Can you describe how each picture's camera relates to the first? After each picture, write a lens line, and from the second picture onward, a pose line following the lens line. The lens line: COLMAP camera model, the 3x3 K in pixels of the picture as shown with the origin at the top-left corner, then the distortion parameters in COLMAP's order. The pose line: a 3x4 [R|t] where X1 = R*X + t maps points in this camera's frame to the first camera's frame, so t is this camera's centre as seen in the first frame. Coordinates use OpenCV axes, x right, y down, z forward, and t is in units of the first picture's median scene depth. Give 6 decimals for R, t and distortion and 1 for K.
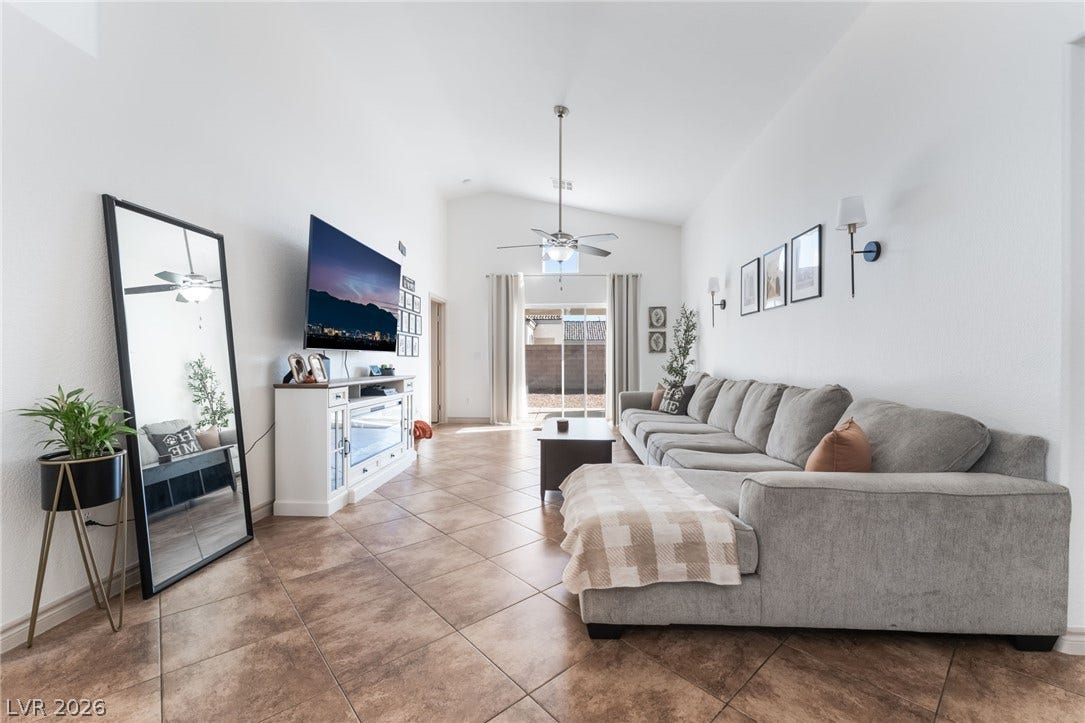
lens RADIAL K [[445.7, 0, 542.7], [0, 445.7, 360.1], [0, 0, 1]] dist [-0.003697, -0.000244]
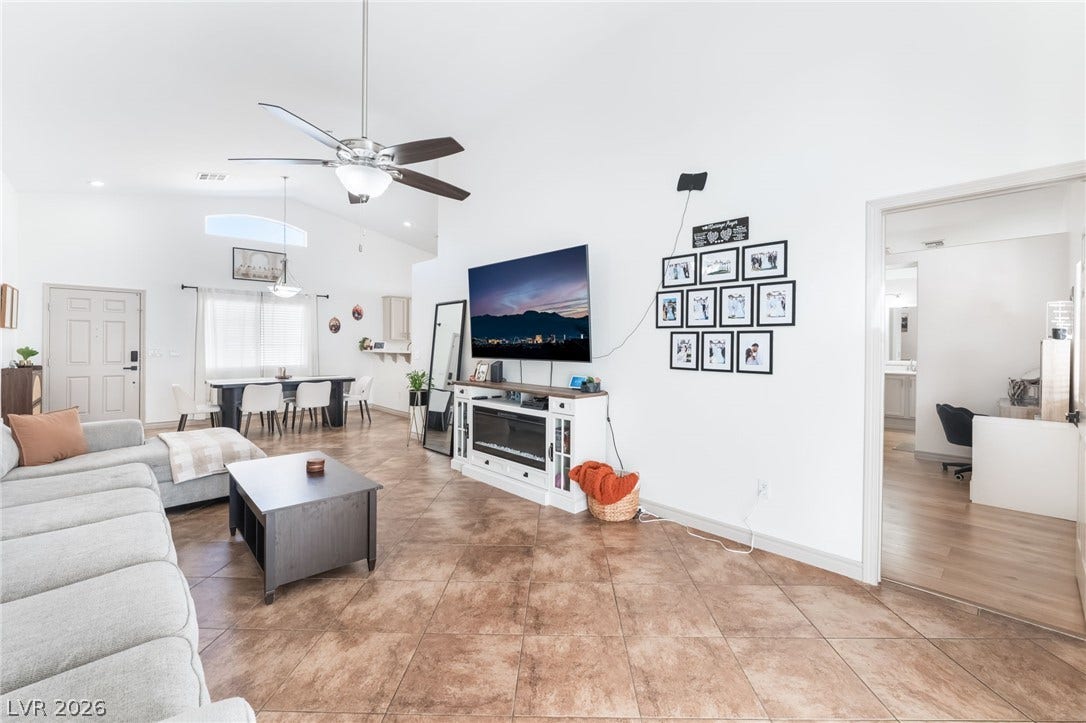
lens RADIAL K [[446.1, 0, 558.8], [0, 446.1, 348.6], [0, 0, 1]] dist [-0.003697, -0.000244]
pose [[-0.660203, 0.000416, -0.751087, 0.346484], [-0.002773, 0.999992, 0.002992, -0.056152], [0.751082, 0.004058, -0.660197, 1.889221]]
